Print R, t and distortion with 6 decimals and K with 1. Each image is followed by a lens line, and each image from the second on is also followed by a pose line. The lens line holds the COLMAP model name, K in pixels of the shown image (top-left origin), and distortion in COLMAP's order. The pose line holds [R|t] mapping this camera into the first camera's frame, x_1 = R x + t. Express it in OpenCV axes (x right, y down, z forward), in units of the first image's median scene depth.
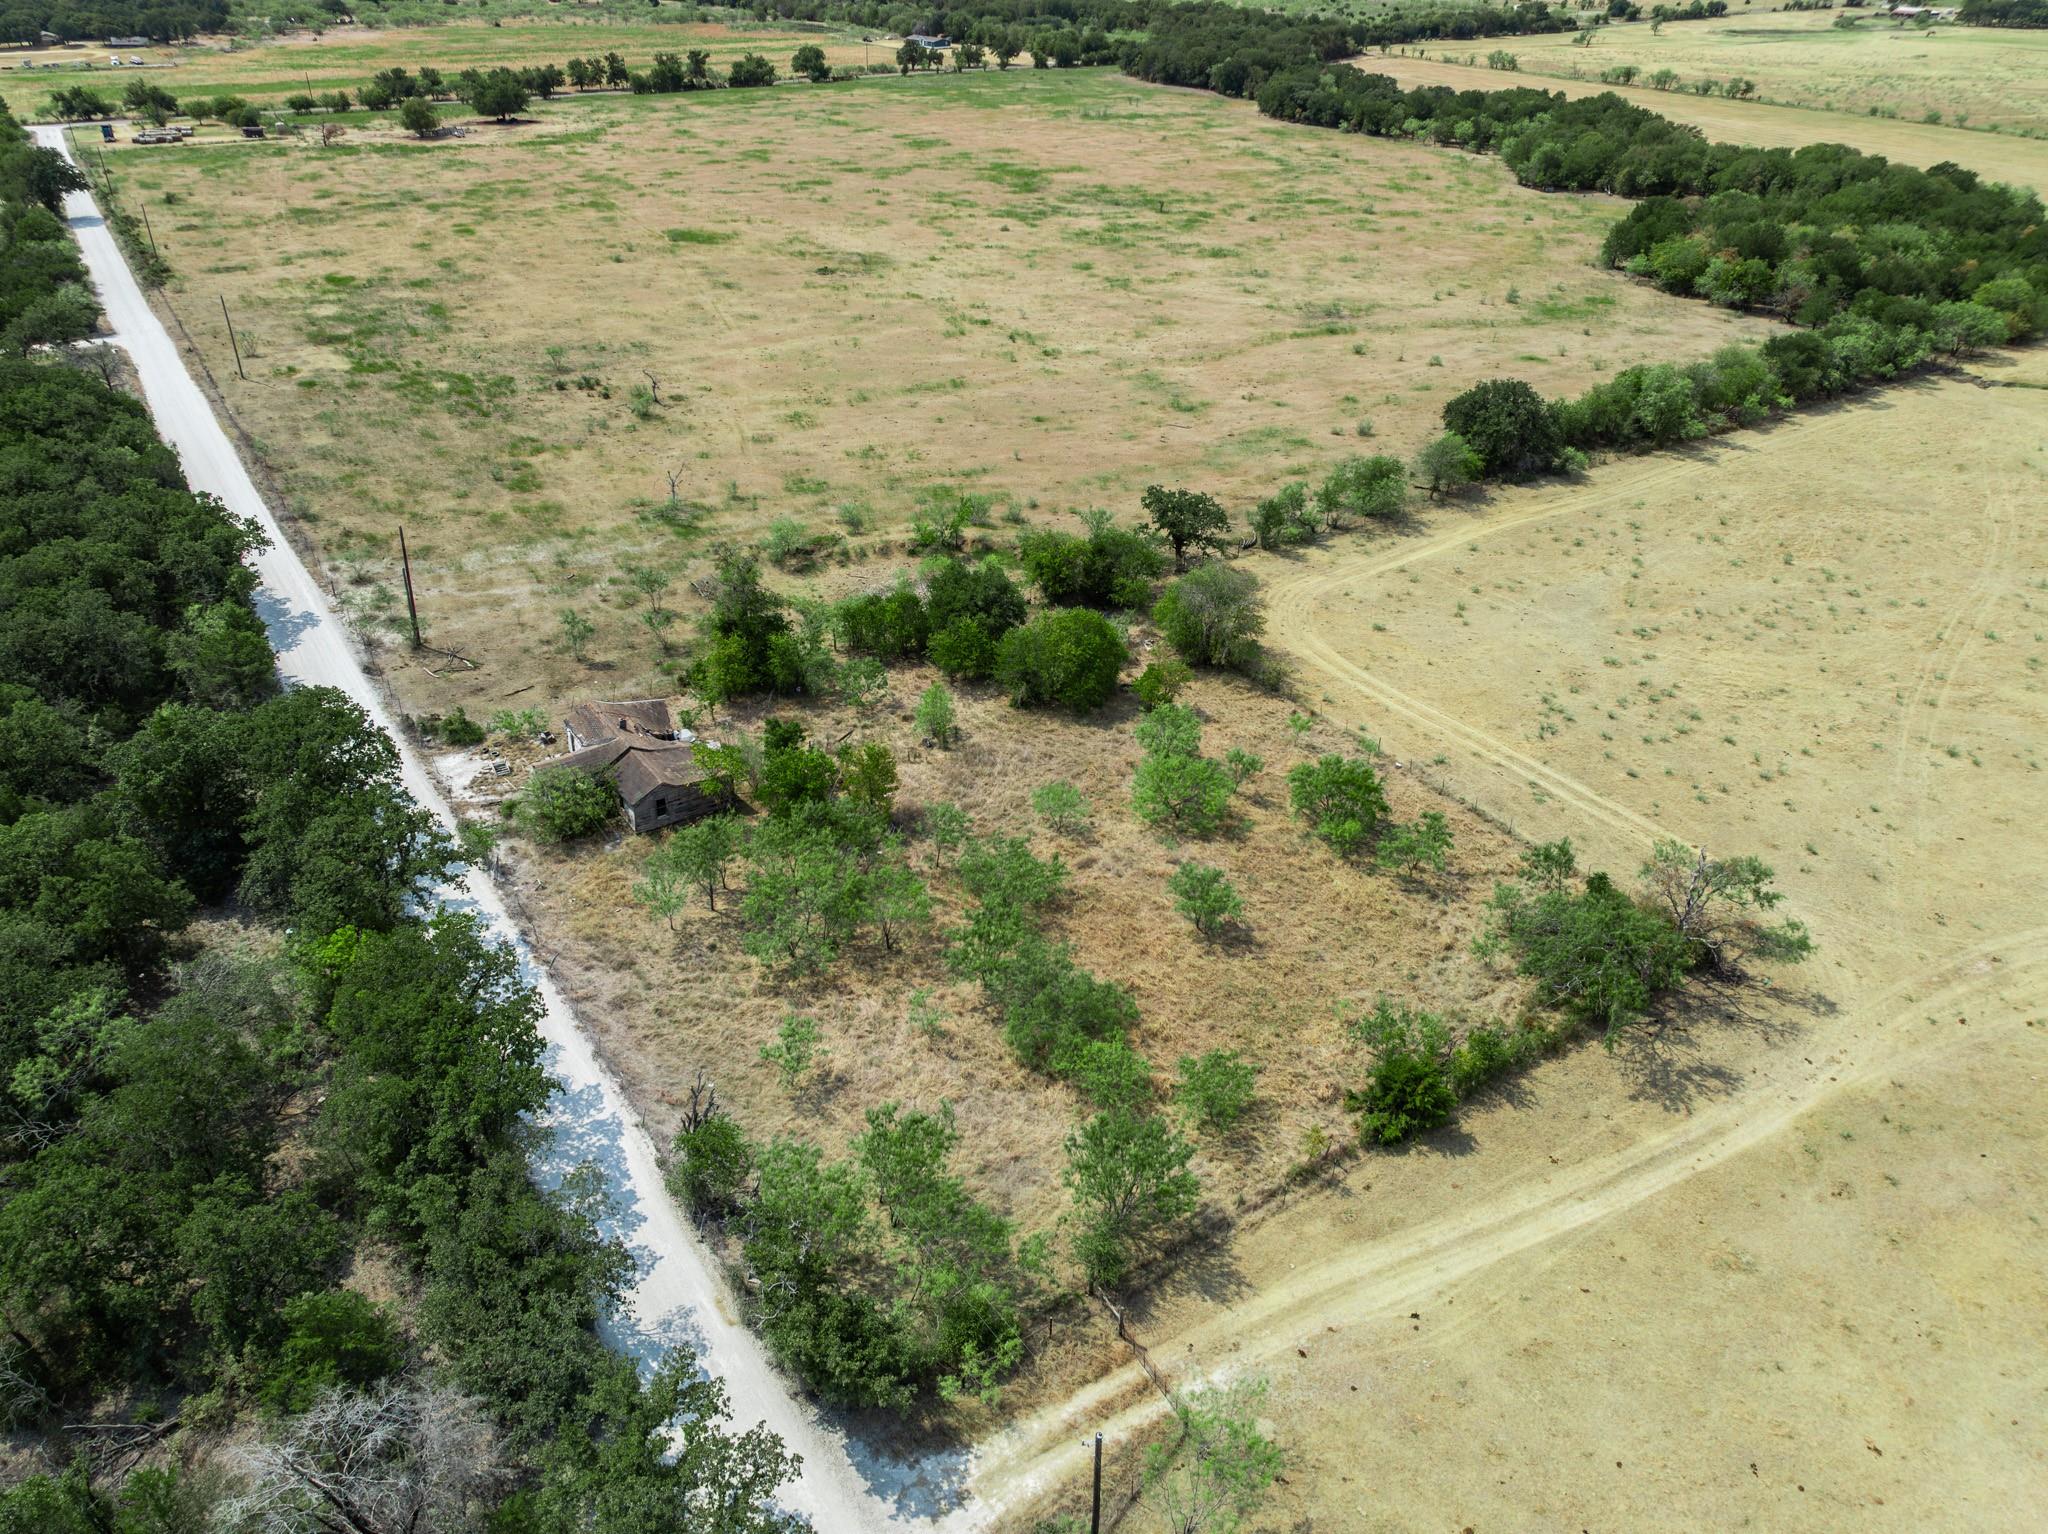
lens RADIAL K [[1438.9, 0, 1025.7], [0, 1438.9, 755.7], [0, 0, 1]] dist [-0.030776, 0.019986]
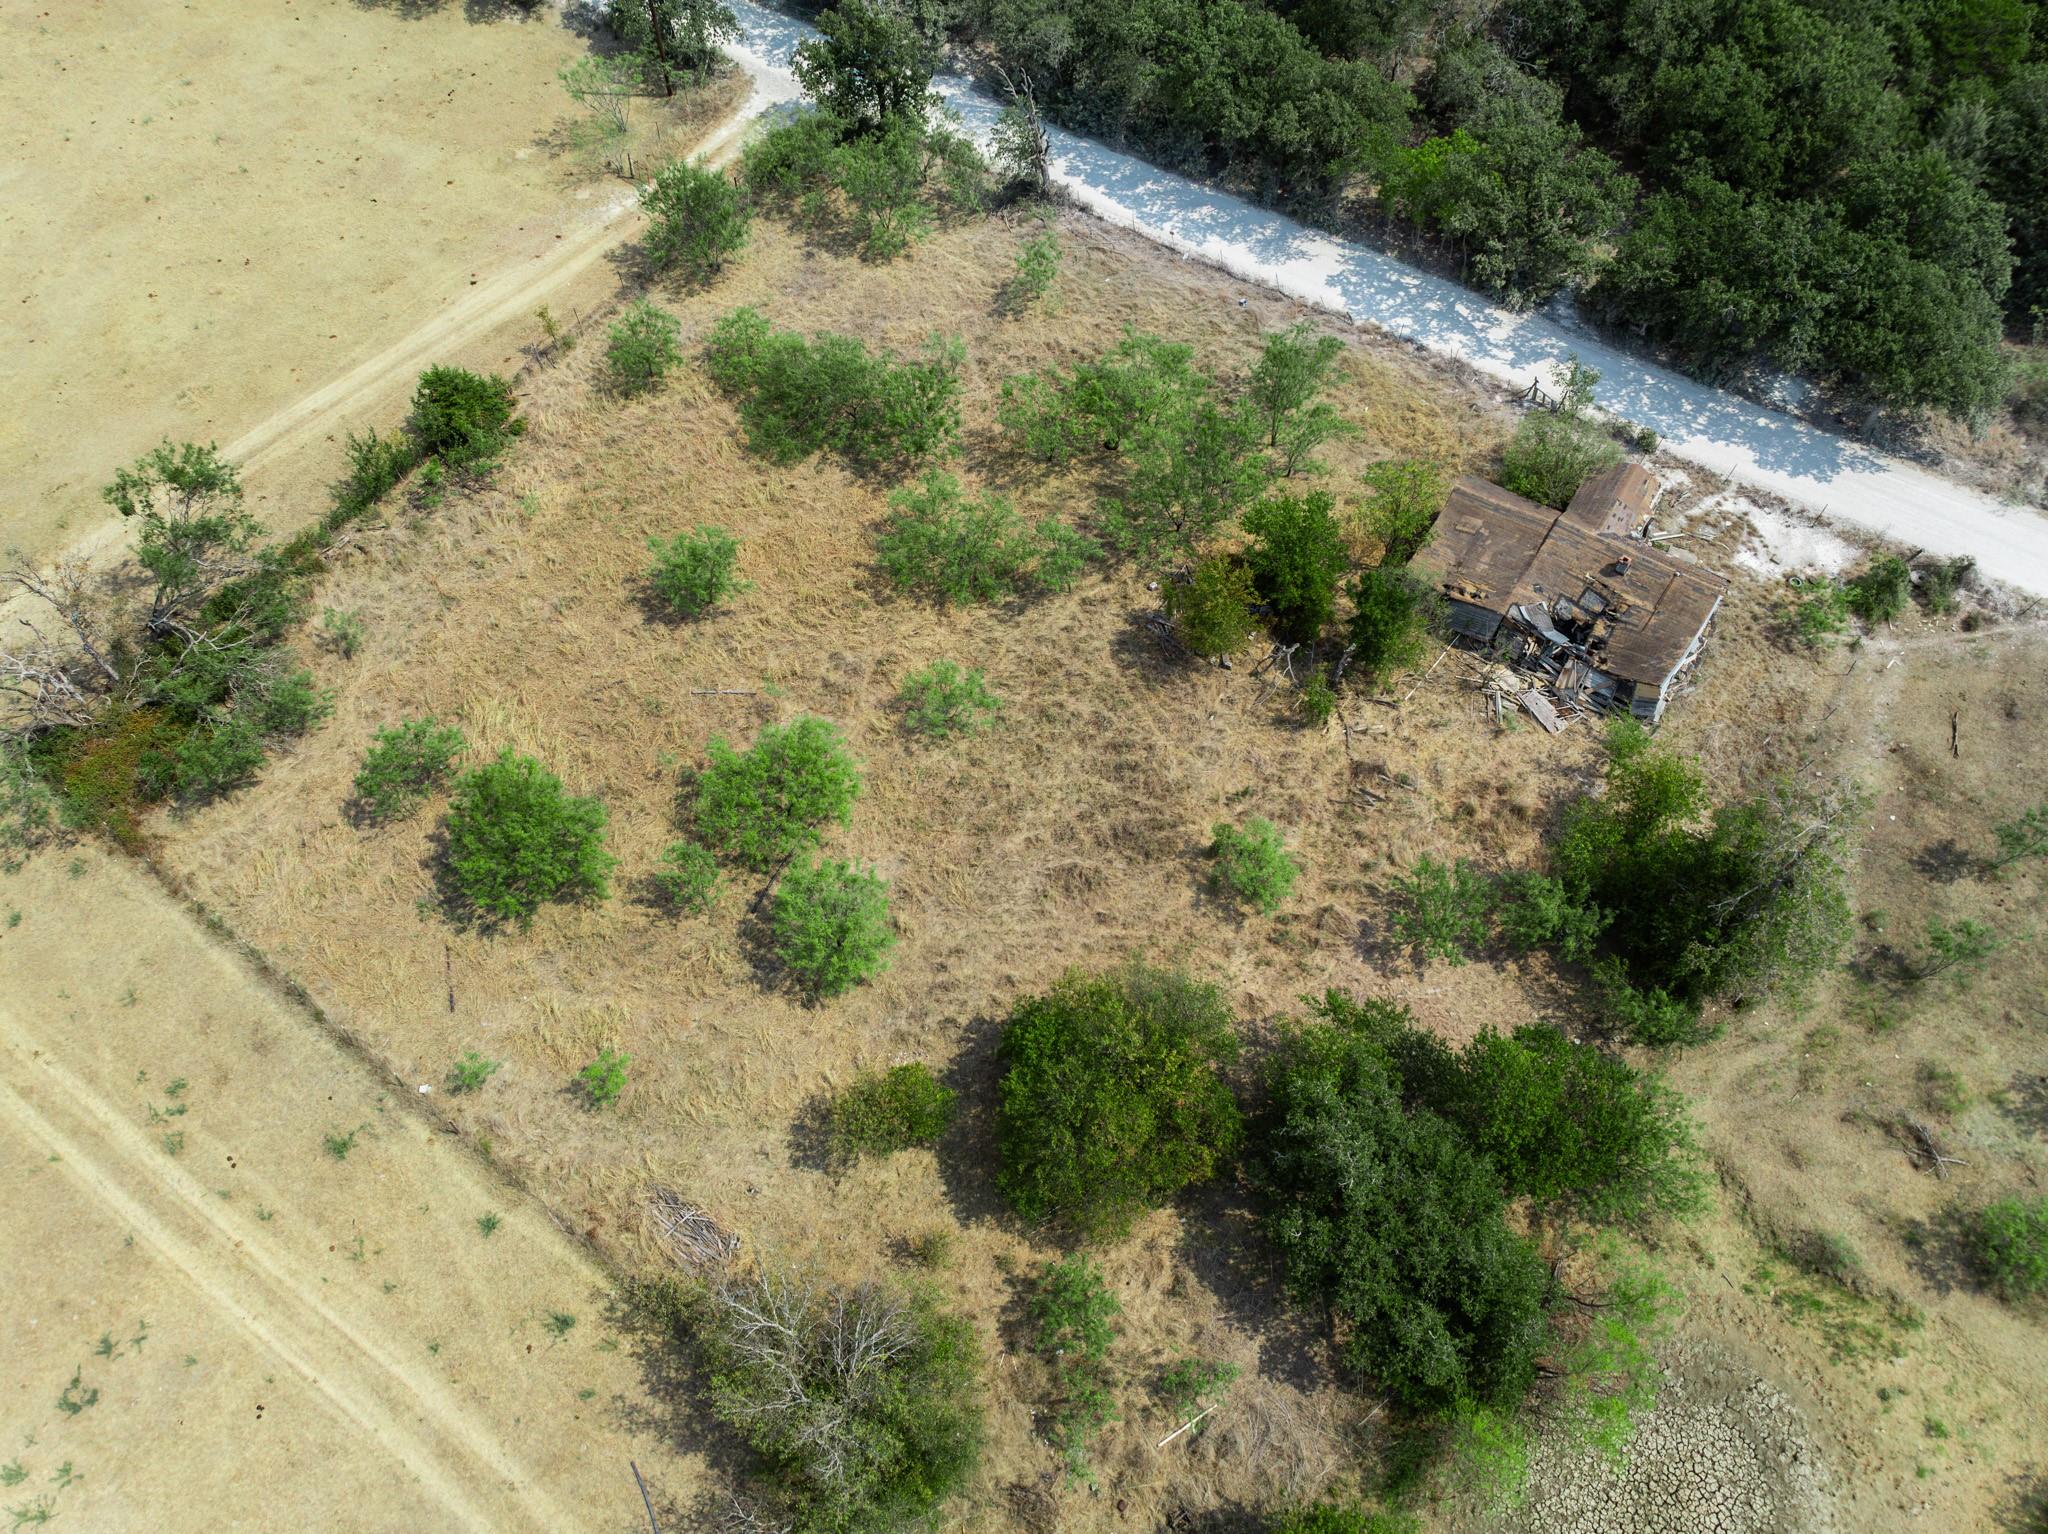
lens RADIAL K [[1438.9, 0, 1025.7], [0, 1438.9, 755.7], [0, 0, 1]] dist [-0.030776, 0.019986]
pose [[-0.930464, 0.300469, -0.209652, 0.078256], [-0.192788, 0.085073, 0.977545, -0.353646], [0.311558, 0.949990, -0.021231, 0.600929]]
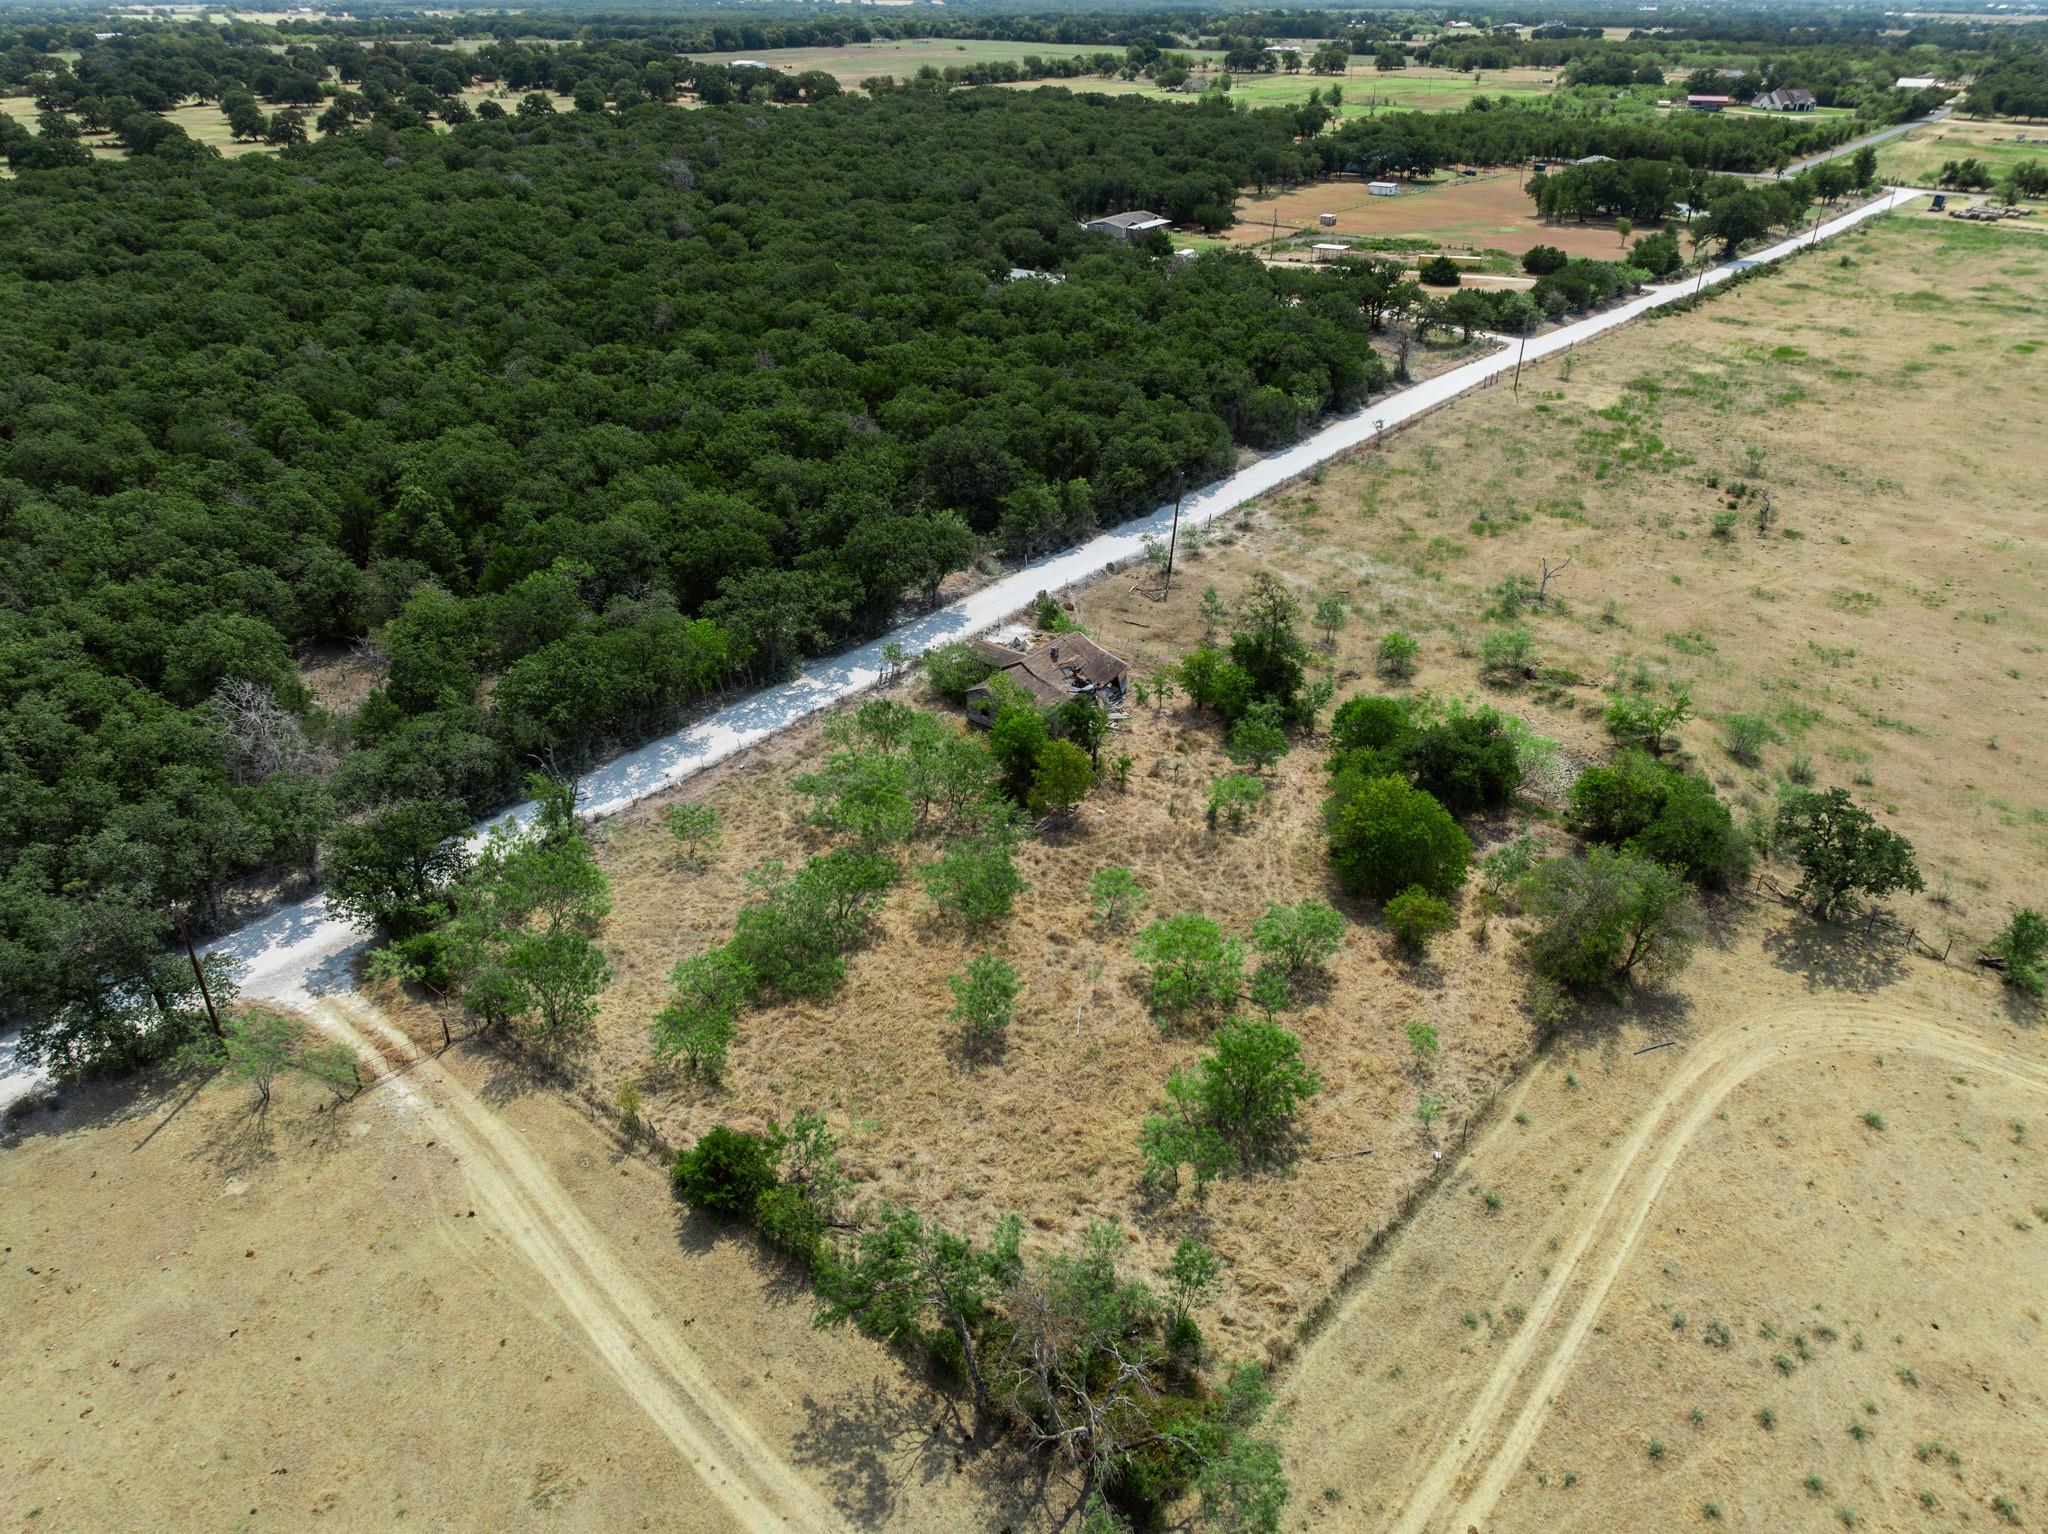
lens RADIAL K [[1438.9, 0, 1025.7], [0, 1438.9, 755.7], [0, 0, 1]] dist [-0.030776, 0.019986]
pose [[0.296703, 0.457154, -0.838437, 0.439616], [-0.493499, 0.825053, 0.275219, -0.157155], [0.817573, 0.332110, 0.470402, 0.269410]]
